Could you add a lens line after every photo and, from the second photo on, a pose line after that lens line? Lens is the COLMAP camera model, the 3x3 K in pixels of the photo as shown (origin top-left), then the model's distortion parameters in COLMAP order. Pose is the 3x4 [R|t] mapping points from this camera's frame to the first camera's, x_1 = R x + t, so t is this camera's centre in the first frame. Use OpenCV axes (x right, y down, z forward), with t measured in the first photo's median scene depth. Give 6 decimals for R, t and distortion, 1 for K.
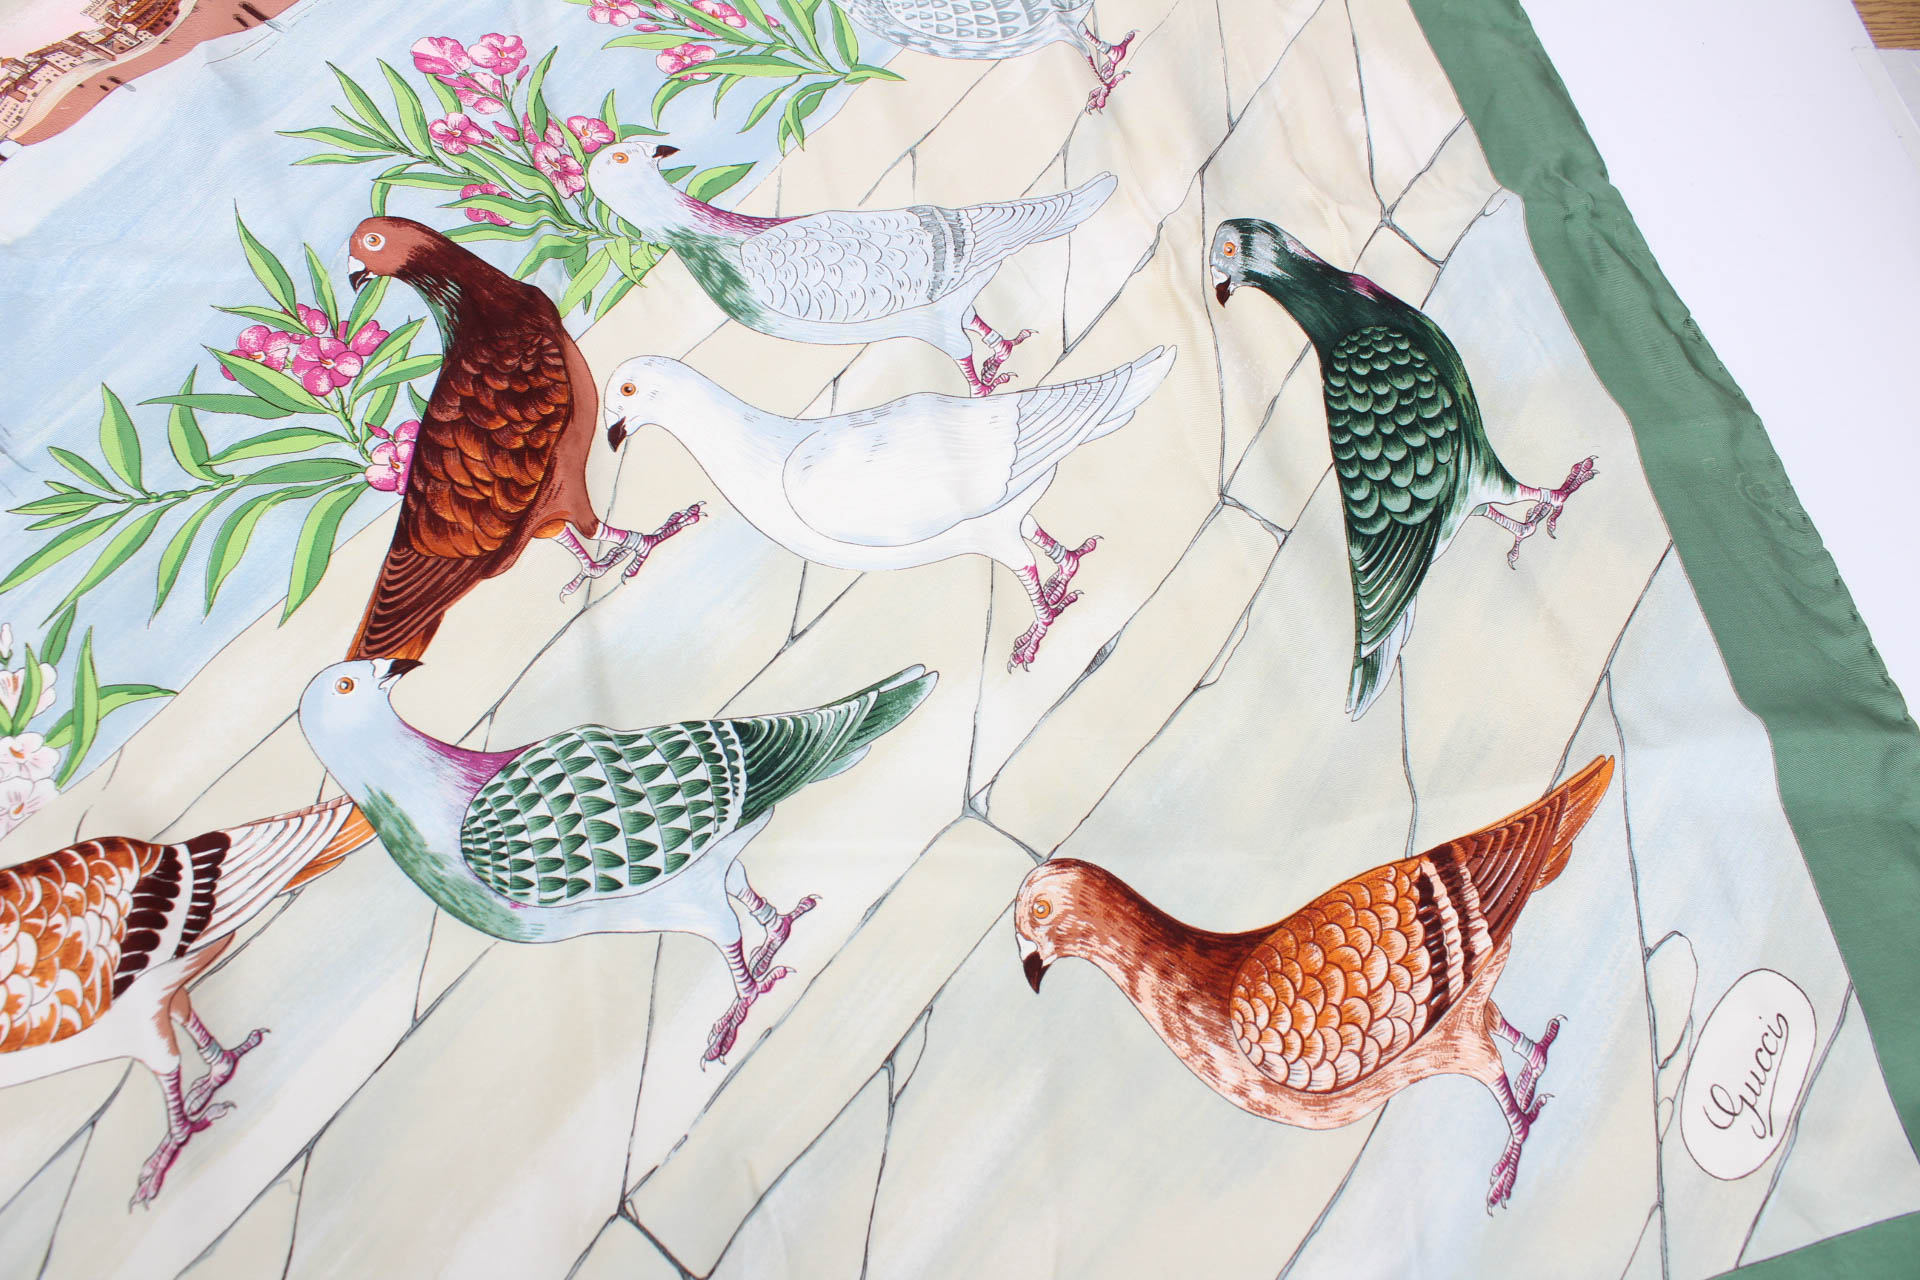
lens RADIAL K [[1555.8, 0, 947.8], [0, 1555.8, 652.6], [0, 0, 1]] dist [-0.169516, 0.137968]
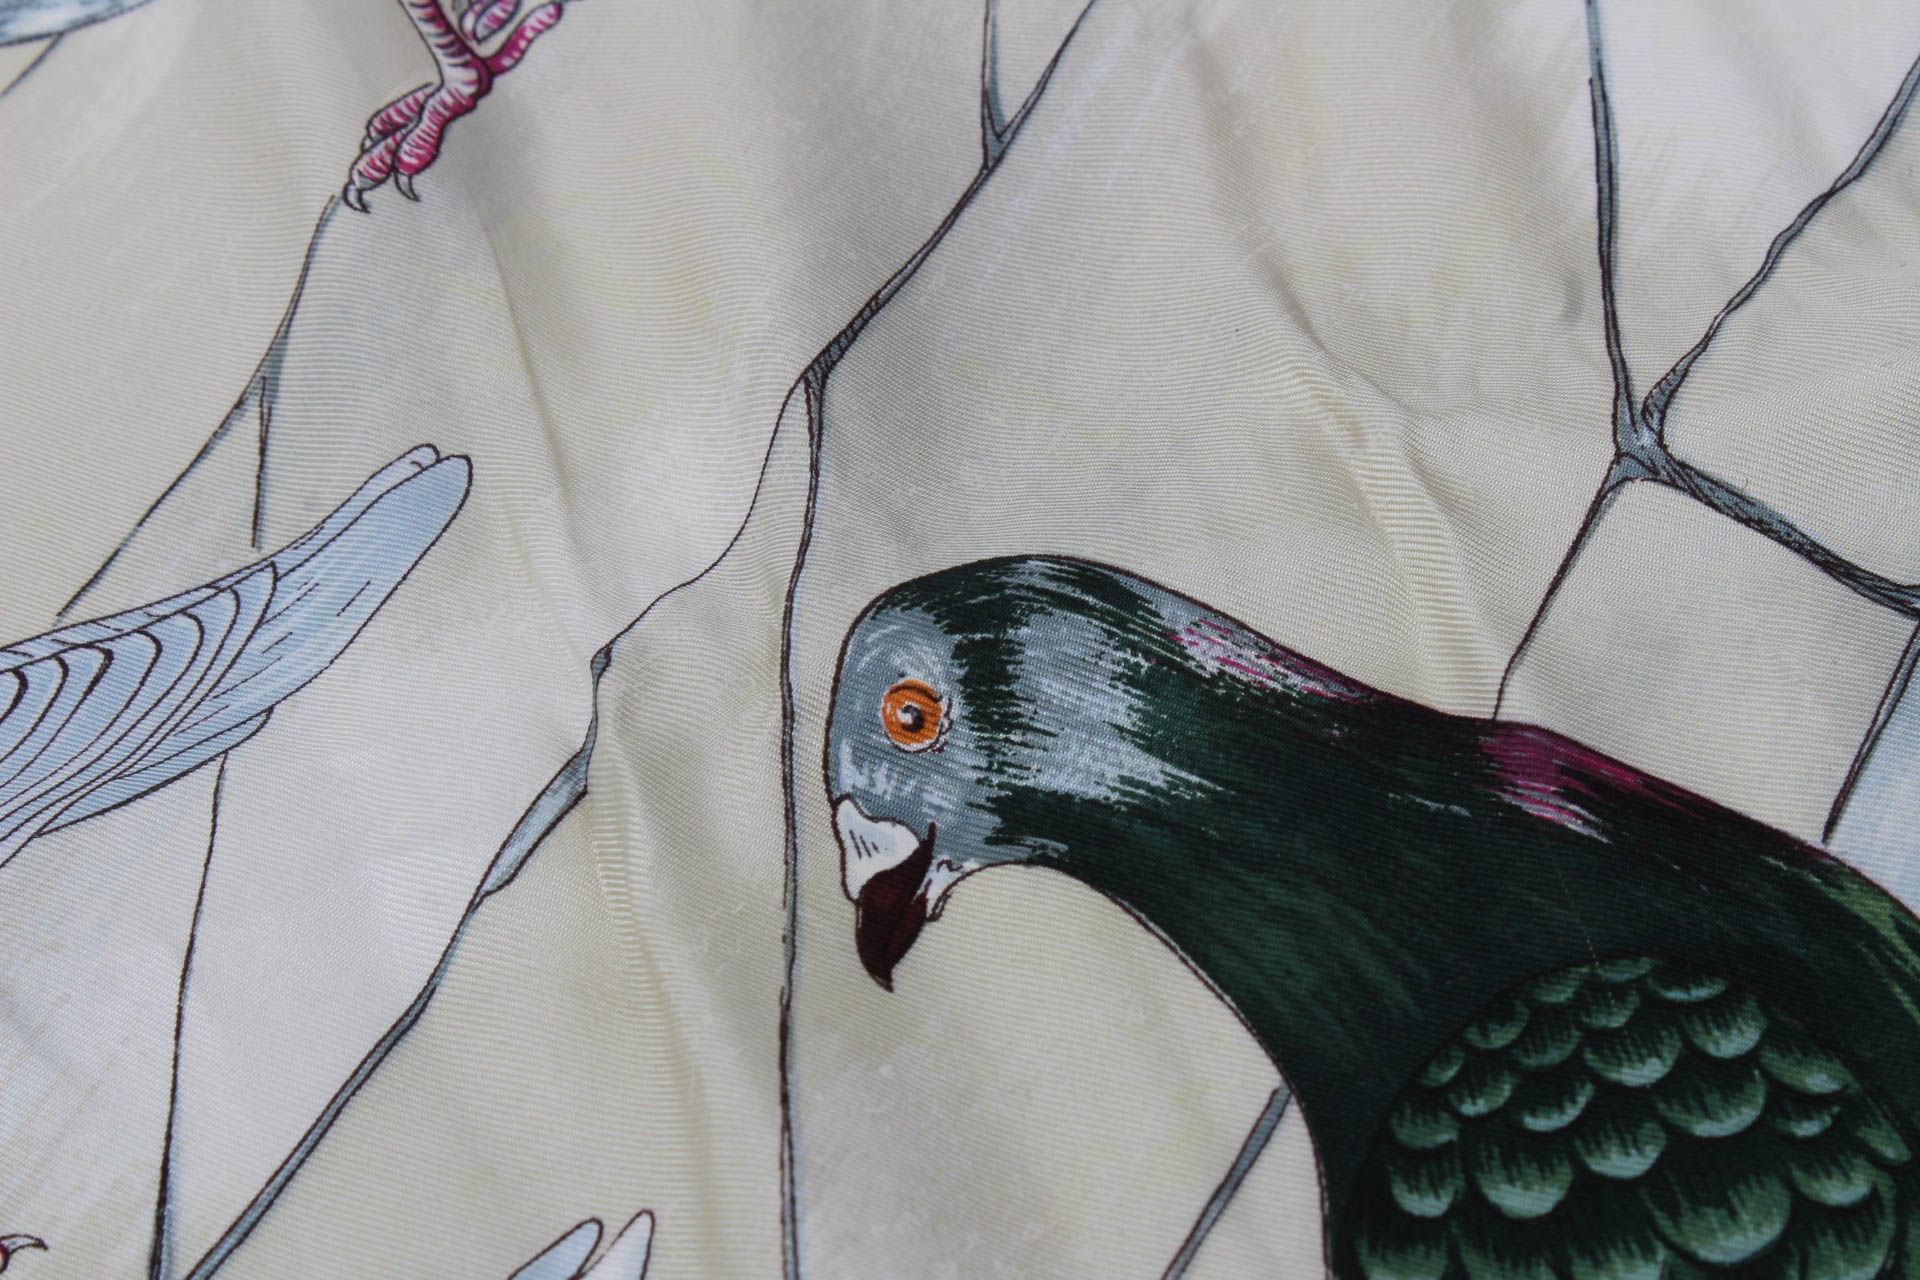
lens RADIAL K [[4383.6, 0, 956.2], [0, 4383.6, 642.5], [0, 0, 1]] dist [0.077474, 0.000000]
pose [[0.979369, -0.146156, -0.139555, 0.316349], [0.119249, 0.975516, -0.184794, -0.170165], [0.163147, 0.164339, 0.972818, 0.405617]]
